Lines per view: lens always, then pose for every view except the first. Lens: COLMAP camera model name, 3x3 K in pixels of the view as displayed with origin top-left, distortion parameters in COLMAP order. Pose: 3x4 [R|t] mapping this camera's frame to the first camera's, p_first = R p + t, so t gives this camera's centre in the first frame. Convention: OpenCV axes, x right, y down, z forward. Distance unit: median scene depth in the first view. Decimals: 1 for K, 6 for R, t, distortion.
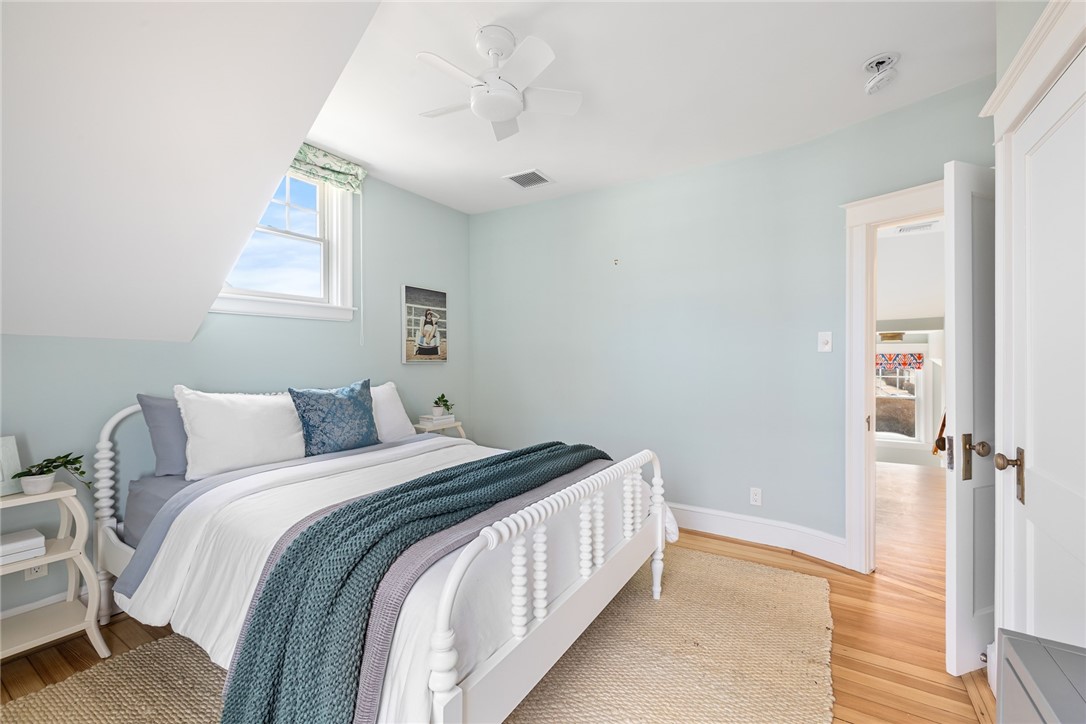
lens RADIAL K [[467.3, 0, 539.9], [0, 467.3, 358.2], [0, 0, 1]] dist [0.002714, 0.000875]
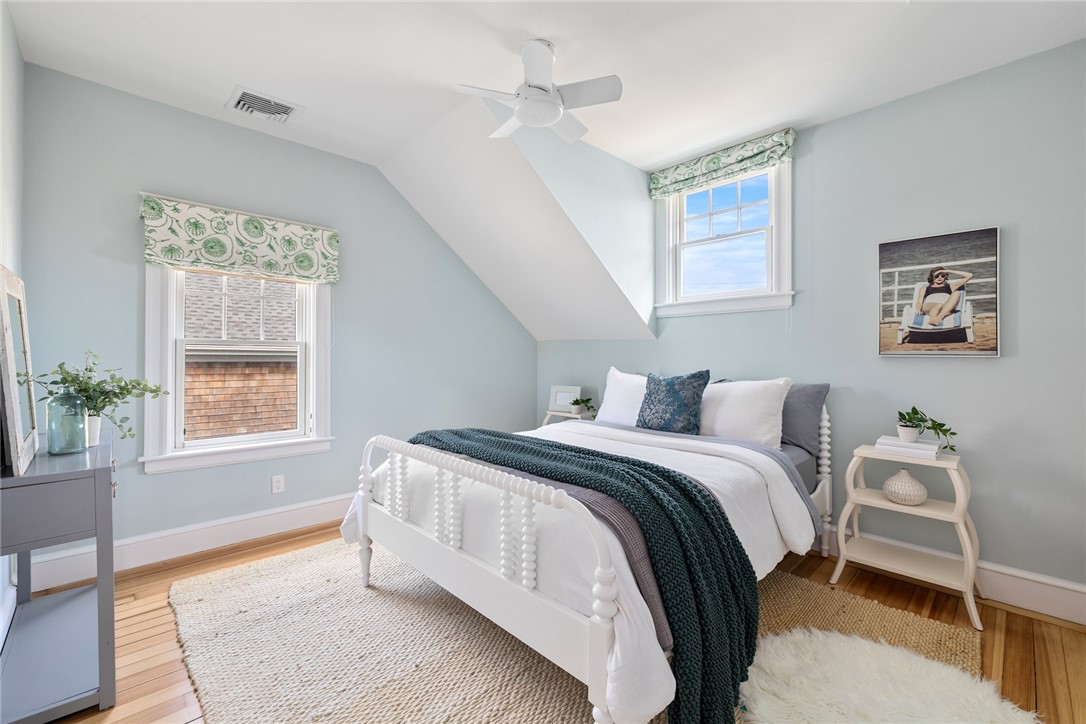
lens RADIAL K [[467.3, 0, 541.9], [0, 467.3, 359.2], [0, 0, 1]] dist [0.002714, 0.000875]
pose [[-0.261474, 0.006108, -0.965191, 0.501834], [-0.001945, 0.999975, 0.006855, 0.011408], [0.965209, 0.003670, -0.261456, 0.684424]]
